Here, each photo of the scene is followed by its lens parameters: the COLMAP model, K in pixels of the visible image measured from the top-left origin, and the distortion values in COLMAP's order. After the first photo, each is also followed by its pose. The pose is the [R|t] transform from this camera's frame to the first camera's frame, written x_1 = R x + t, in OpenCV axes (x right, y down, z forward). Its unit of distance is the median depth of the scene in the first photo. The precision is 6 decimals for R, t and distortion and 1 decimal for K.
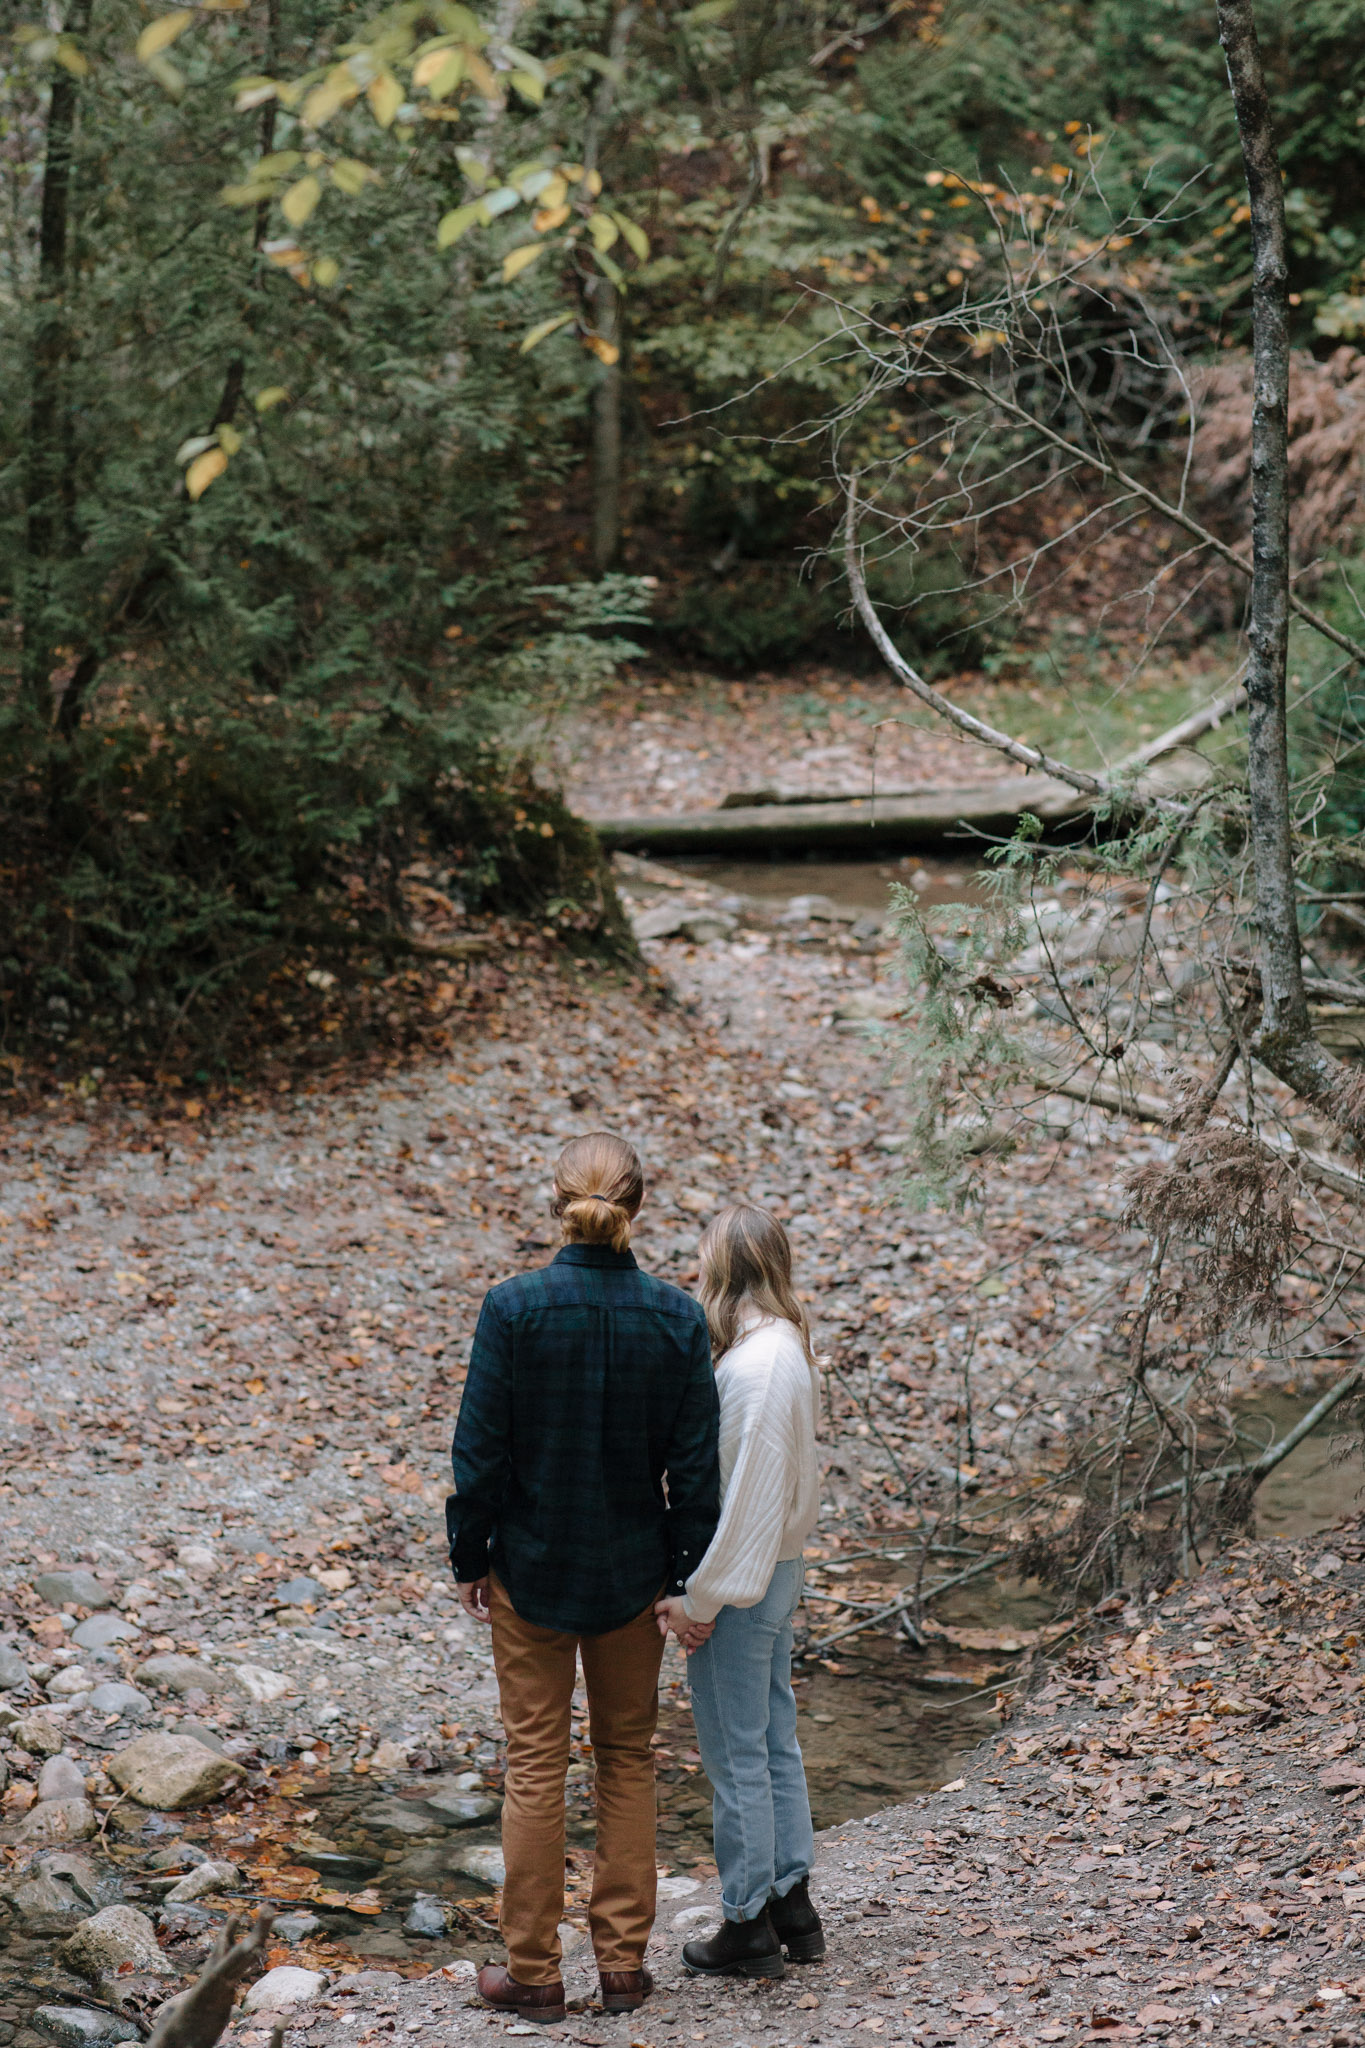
lens RADIAL K [[4935.9, 0, 682.5], [0, 4935.9, 1024.0], [0, 0, 1]] dist [0.034708, -0.070287]
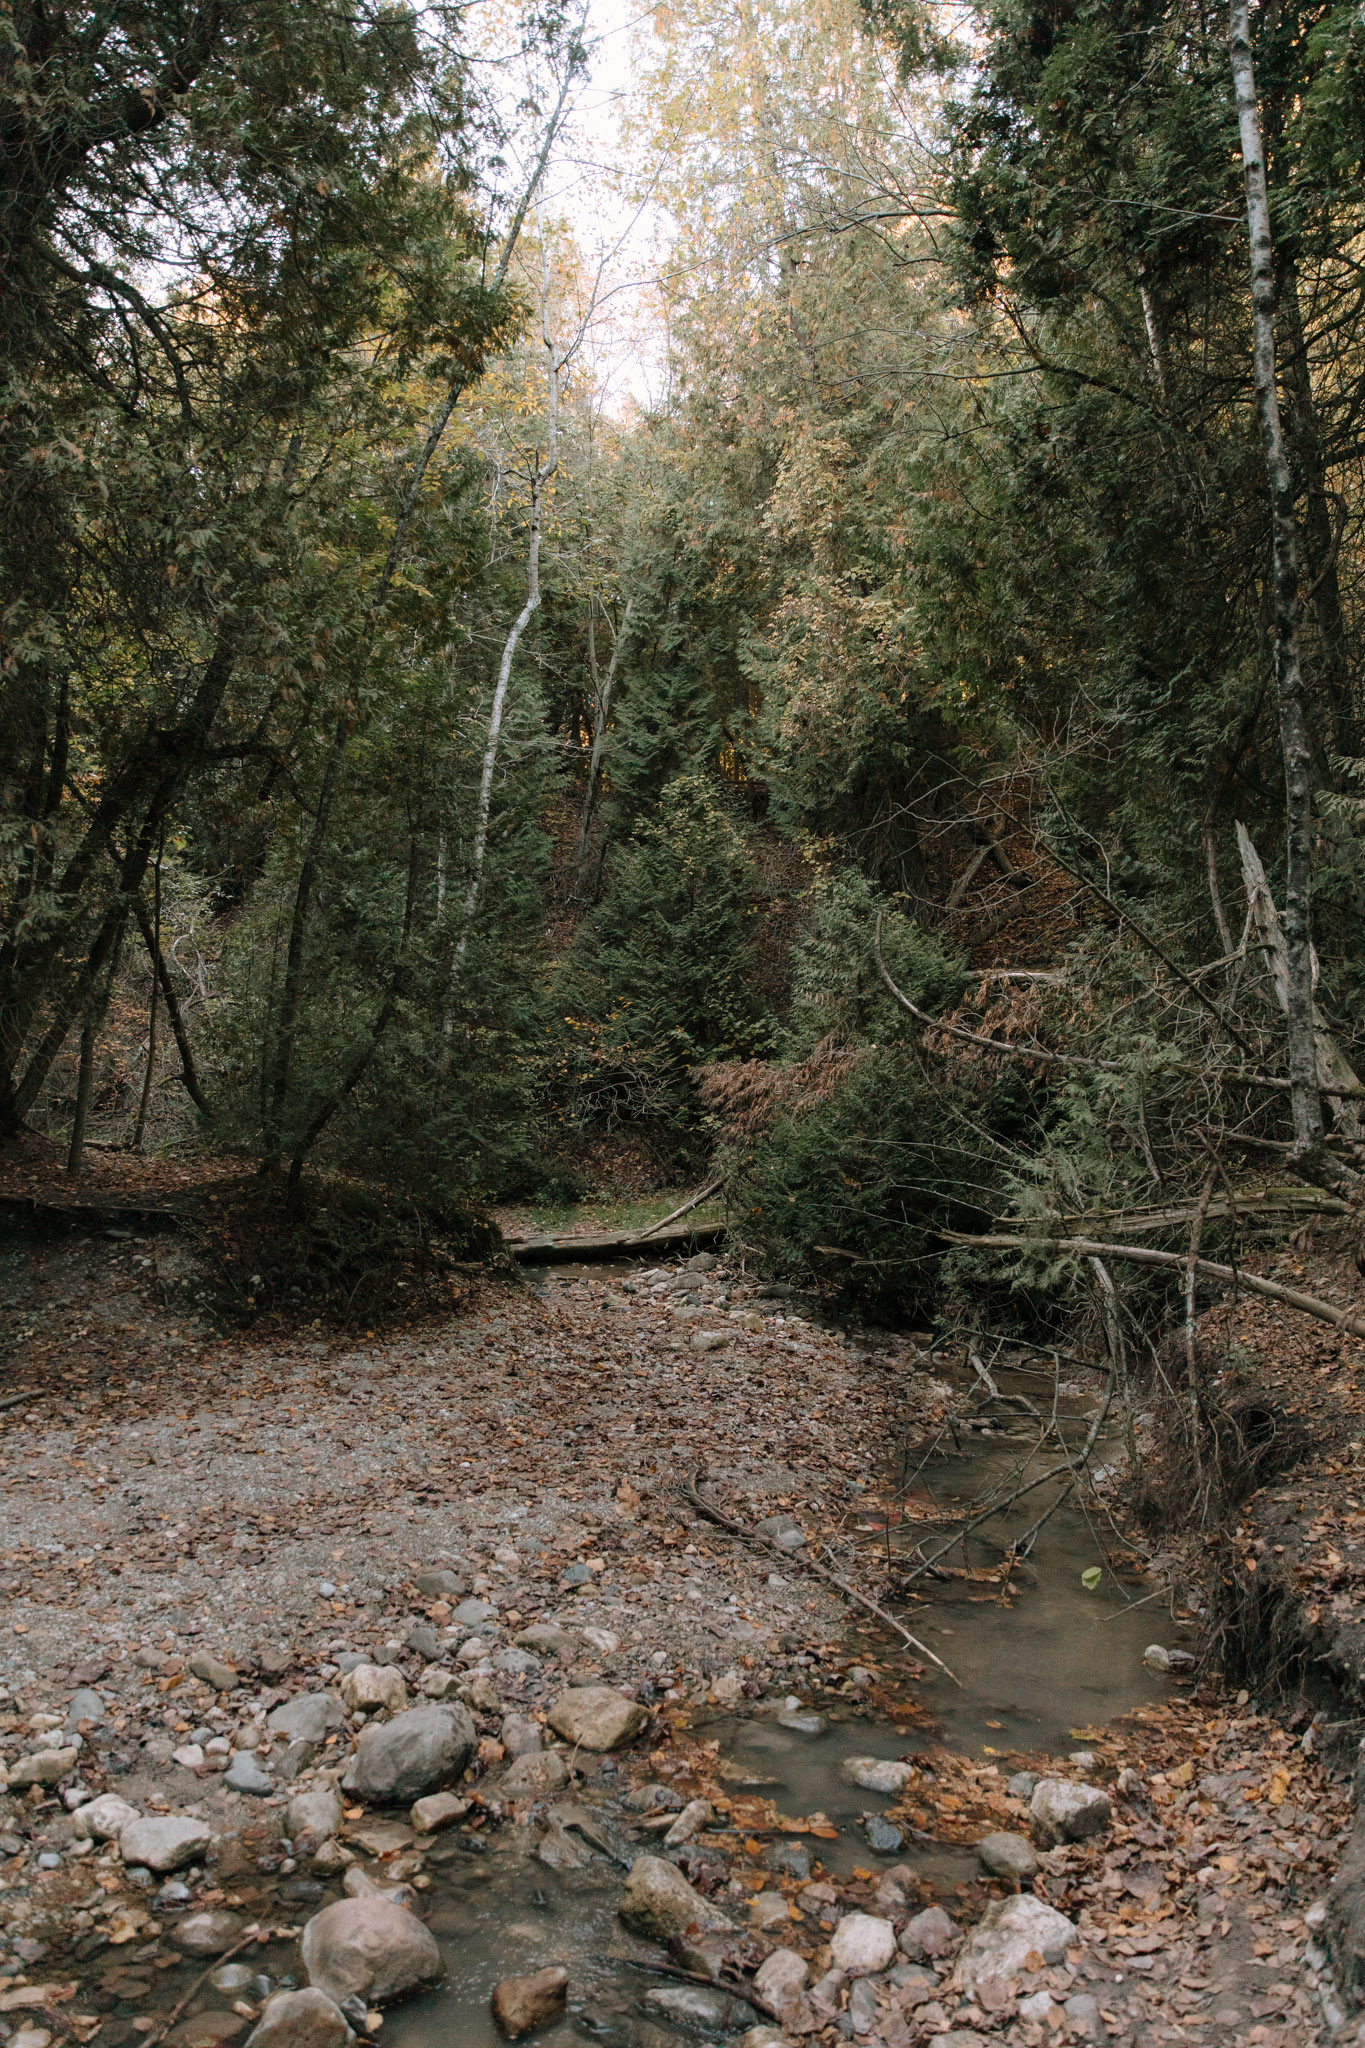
lens RADIAL K [[1382.7, 0, 682.5], [0, 1382.7, 1024.0], [0, 0, 1]] dist [0.012061, -0.001441]
pose [[0.967136, 0.024163, 0.253110, -0.120760], [0.041624, 0.966998, -0.251360, 0.041904], [-0.250831, 0.253634, 0.934213, 0.389532]]
